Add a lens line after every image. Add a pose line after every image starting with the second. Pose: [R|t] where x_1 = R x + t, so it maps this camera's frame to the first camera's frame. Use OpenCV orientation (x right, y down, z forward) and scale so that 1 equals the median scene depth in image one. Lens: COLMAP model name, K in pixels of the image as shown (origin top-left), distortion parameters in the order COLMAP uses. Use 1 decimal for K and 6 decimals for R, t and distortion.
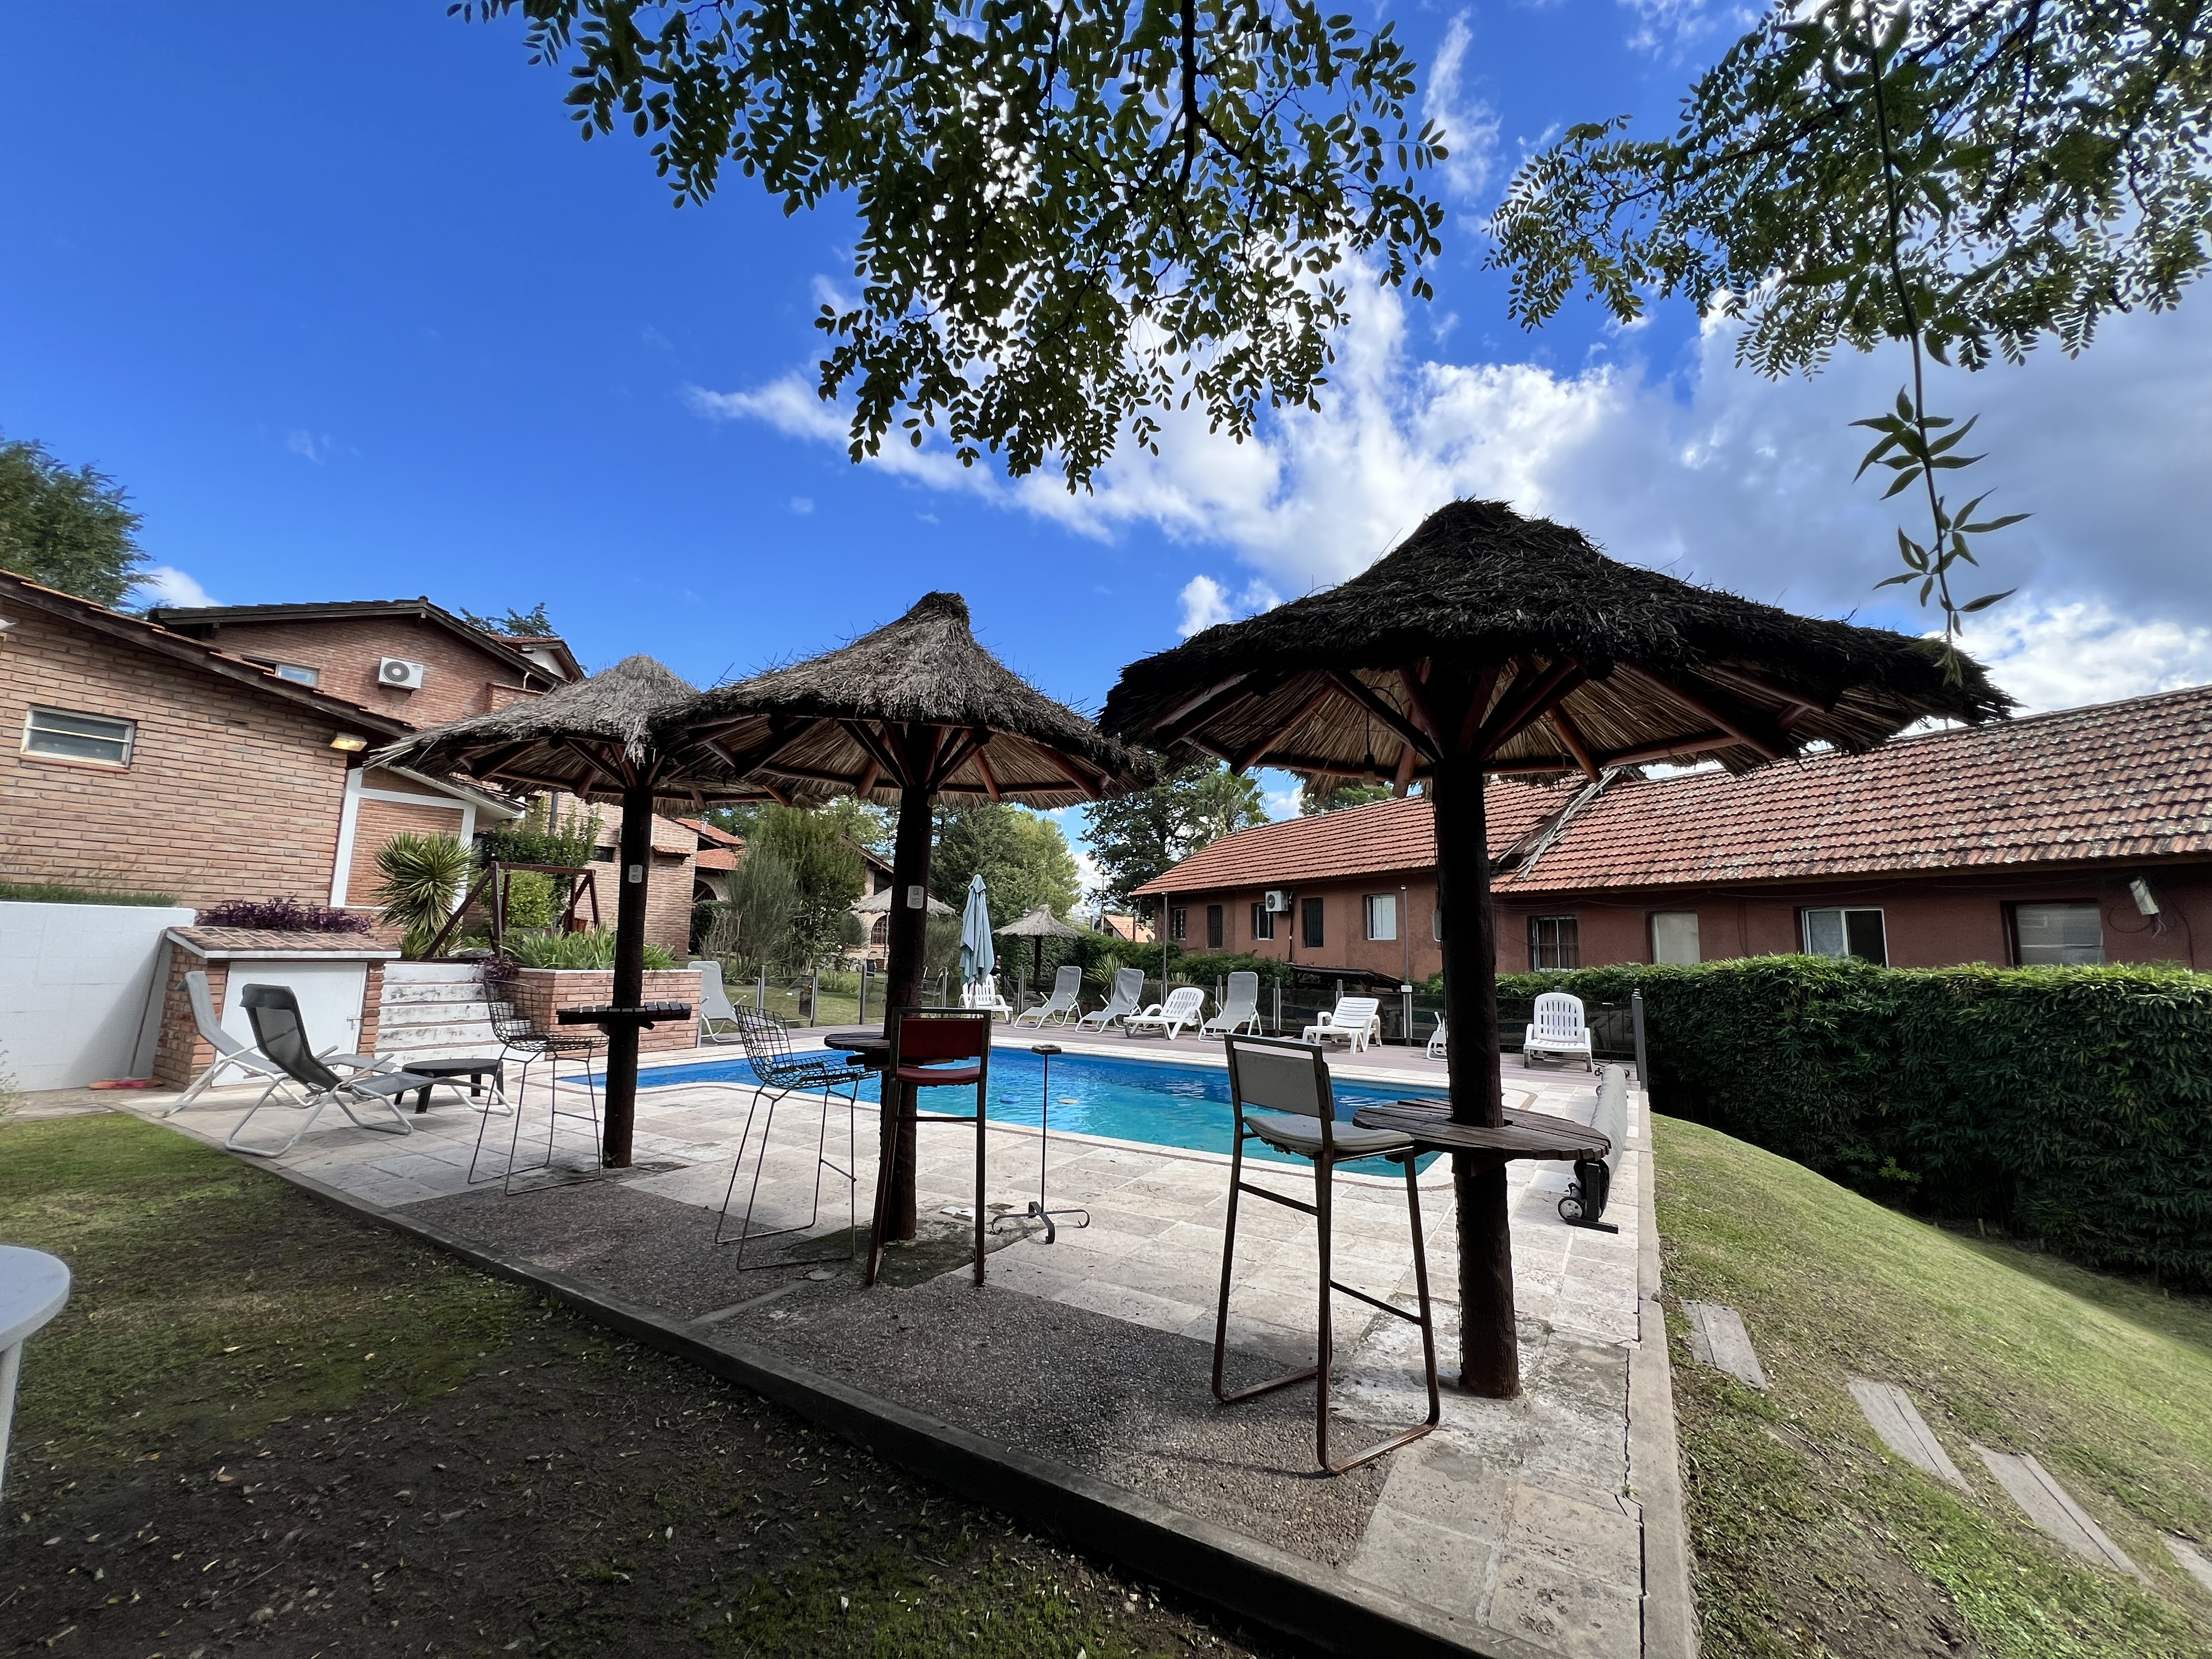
lens RADIAL K [[886.4, 0, 1120.4], [0, 886.4, 841.3], [0, 0, 1]] dist [-0.004685, 0.001032]
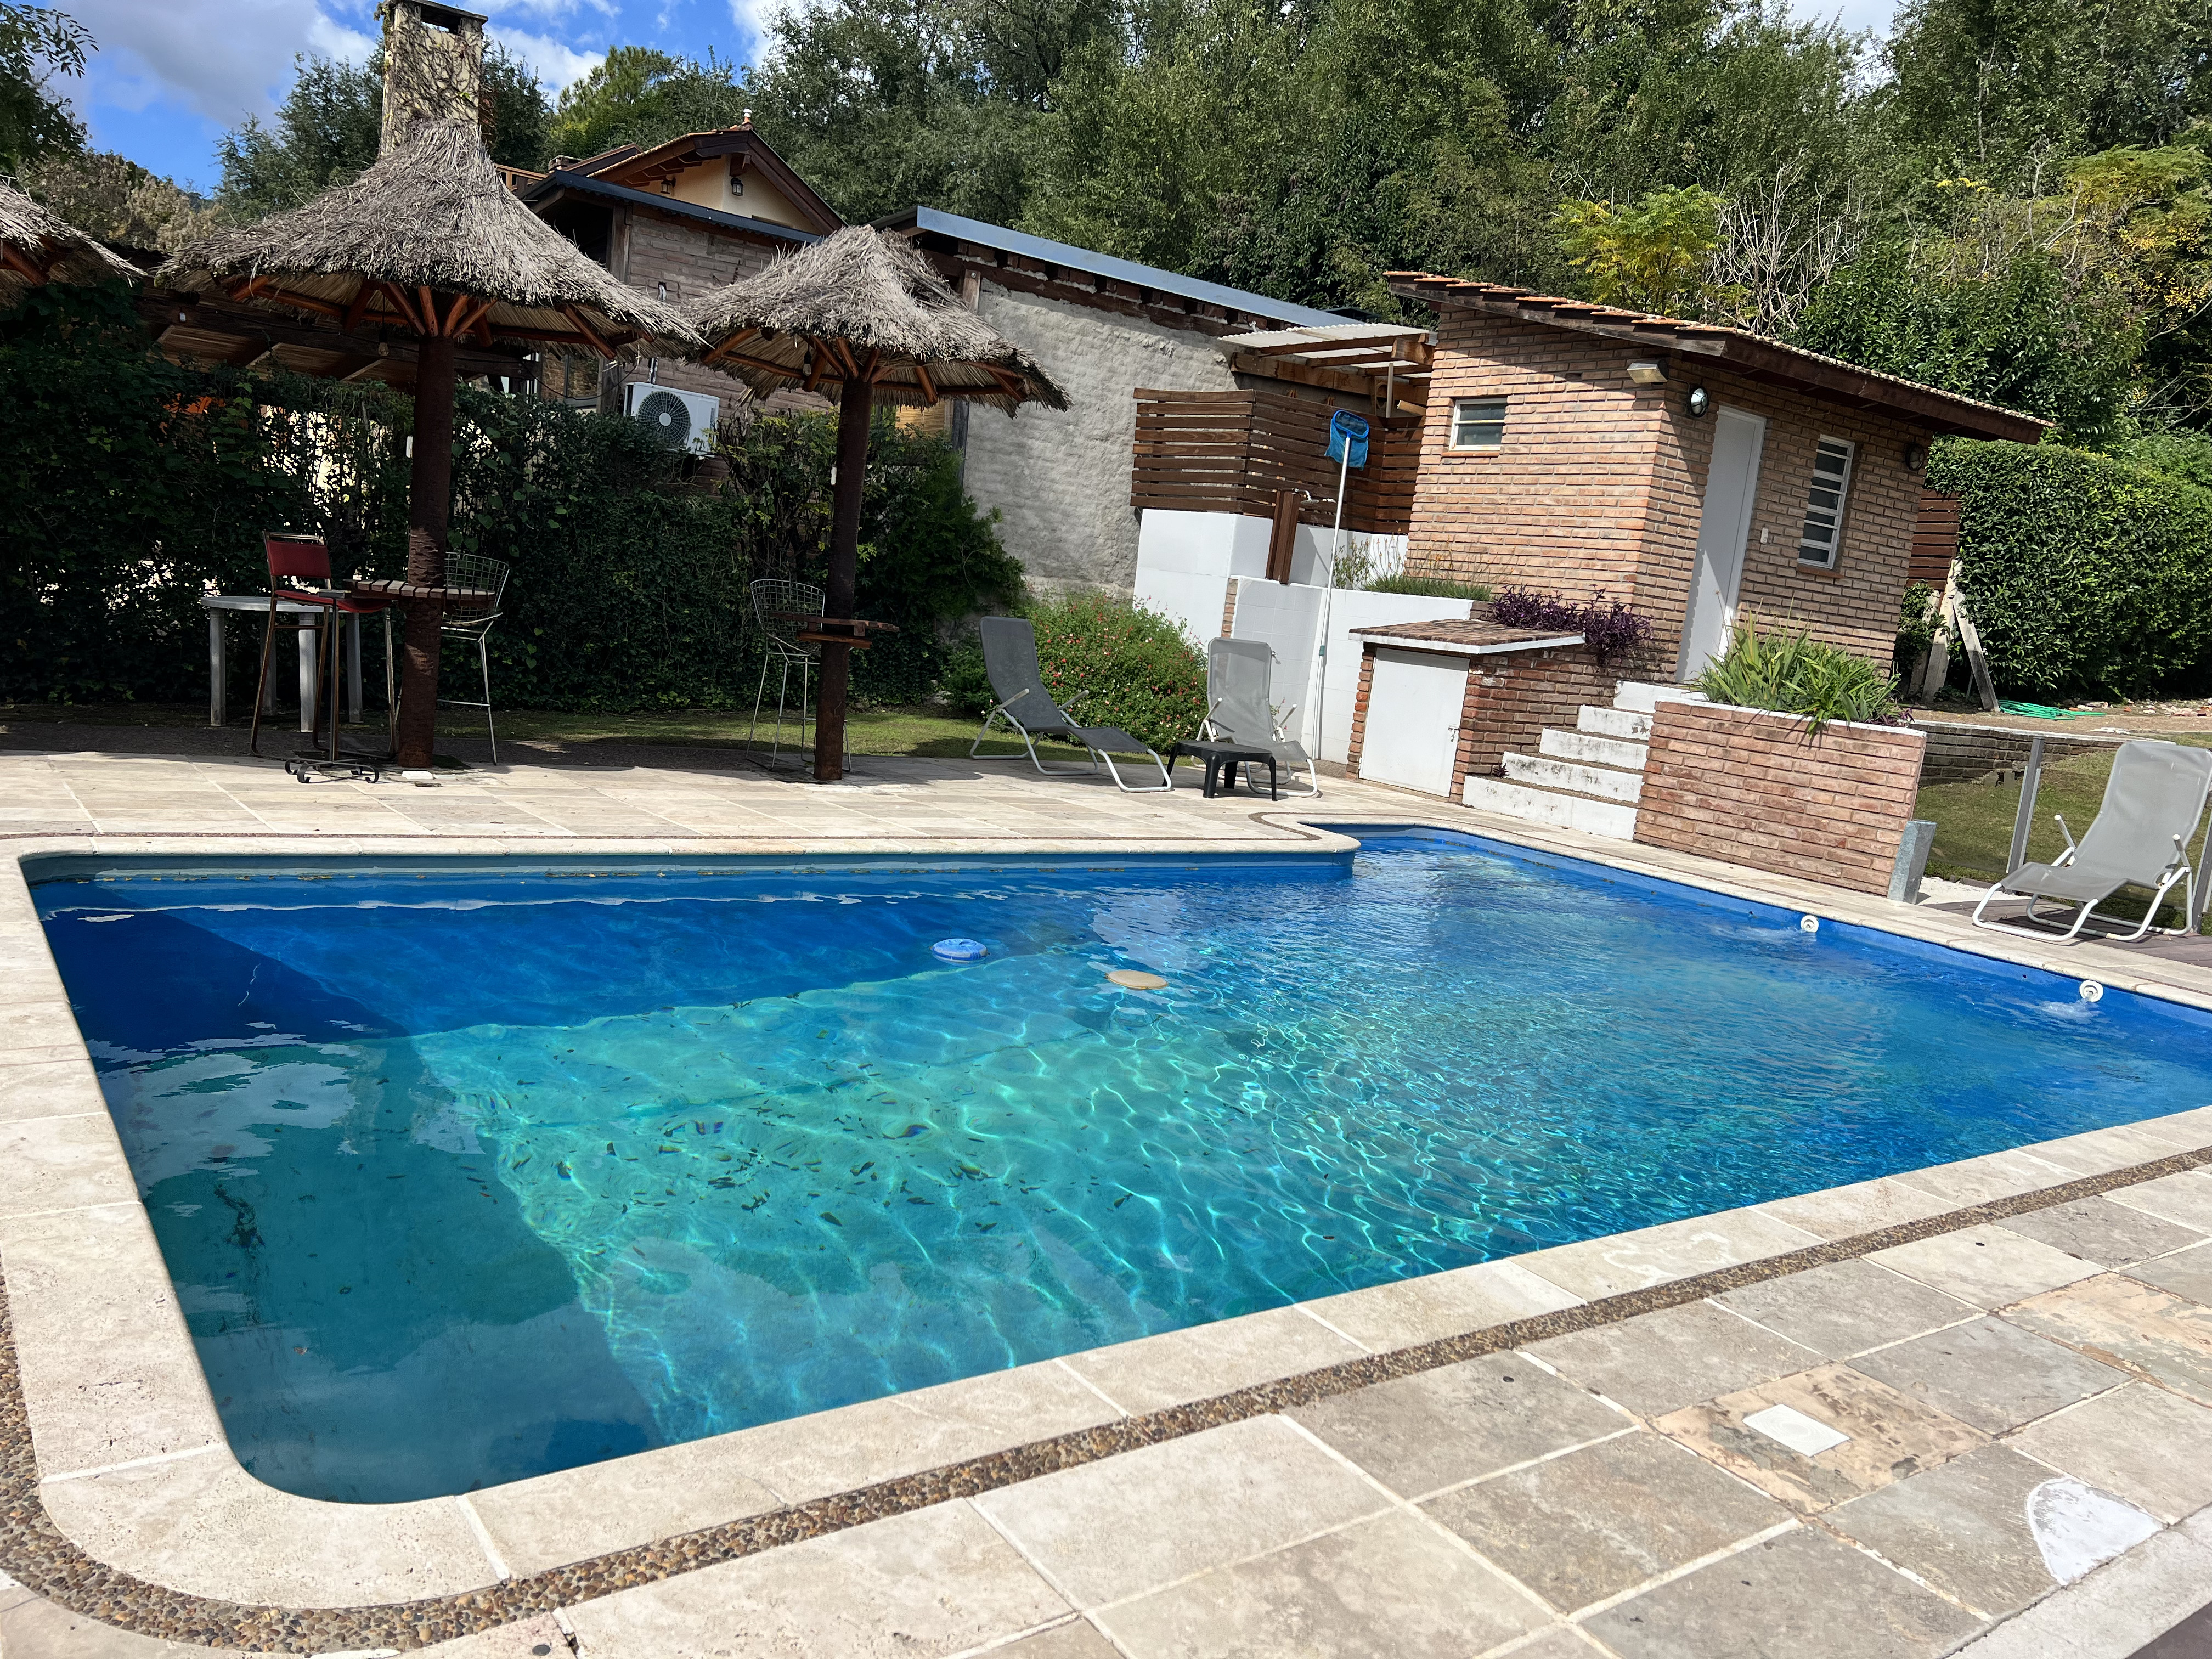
lens RADIAL K [[1651.8, 0, 1091.9], [0, 1651.8, 893.4], [0, 0, 1]] dist [-0.007069, -0.007933]
pose [[-0.409248, 0.098415, -0.907100, 0.580222], [-0.000374, 0.994148, 0.108028, 0.168915], [0.912423, 0.044550, -0.406816, 1.185237]]
